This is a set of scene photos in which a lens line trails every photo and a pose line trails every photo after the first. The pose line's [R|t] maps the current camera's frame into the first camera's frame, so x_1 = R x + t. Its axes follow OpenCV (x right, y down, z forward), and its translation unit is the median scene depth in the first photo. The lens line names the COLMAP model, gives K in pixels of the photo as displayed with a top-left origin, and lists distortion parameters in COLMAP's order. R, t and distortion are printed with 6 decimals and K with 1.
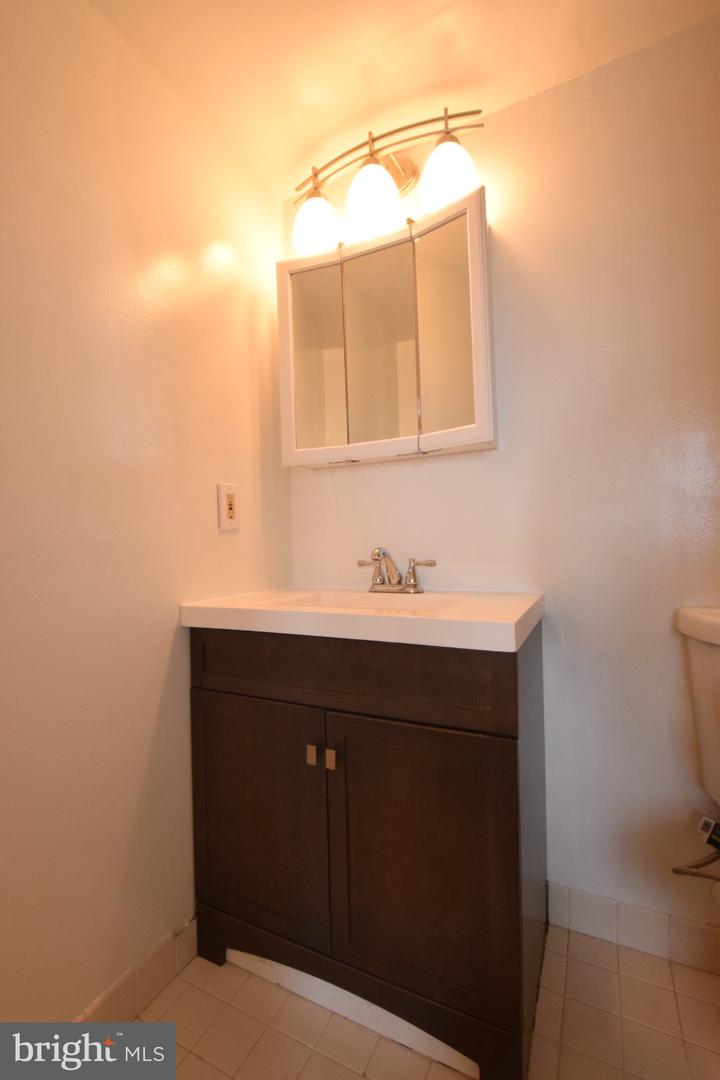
lens RADIAL K [[483.3, 0, 360.0], [0, 483.3, 540.0], [0, 0, 1]] dist [-0.027450, 0.000317]
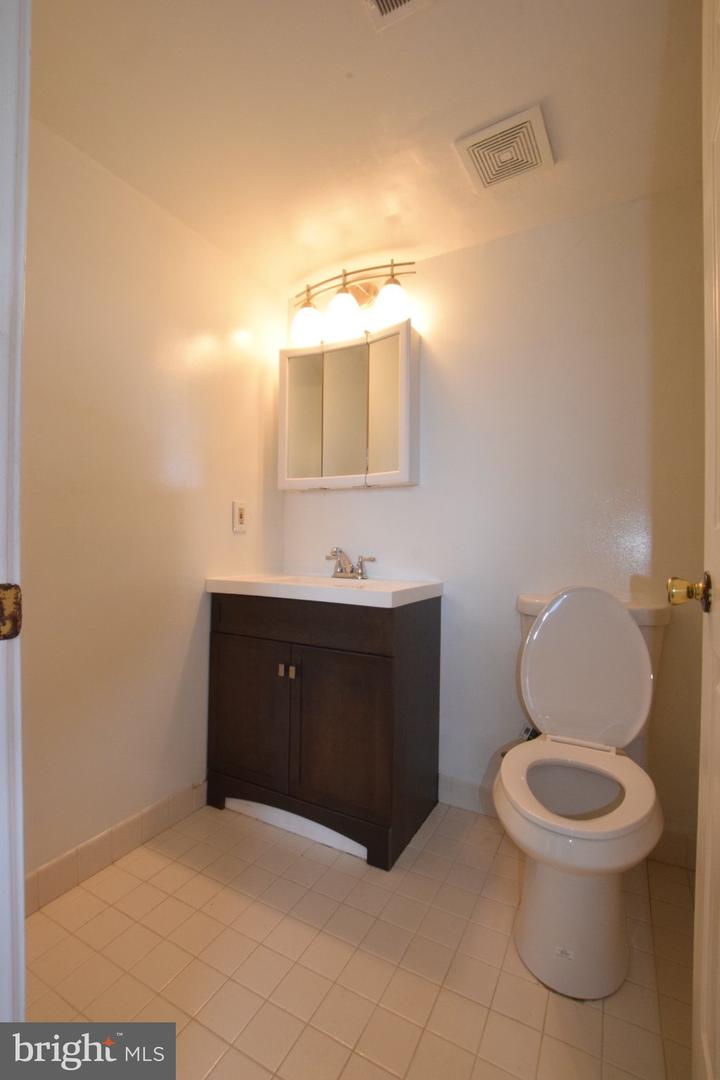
lens RADIAL K [[476.1, 0, 360.0], [0, 476.1, 540.0], [0, 0, 1]] dist [-0.039041, 0.007289]
pose [[0.998705, 0.042561, -0.027858, 0.148797], [-0.042569, 0.999093, 0.000307, -0.010915], [0.027846, 0.000879, 0.999612, -0.478061]]
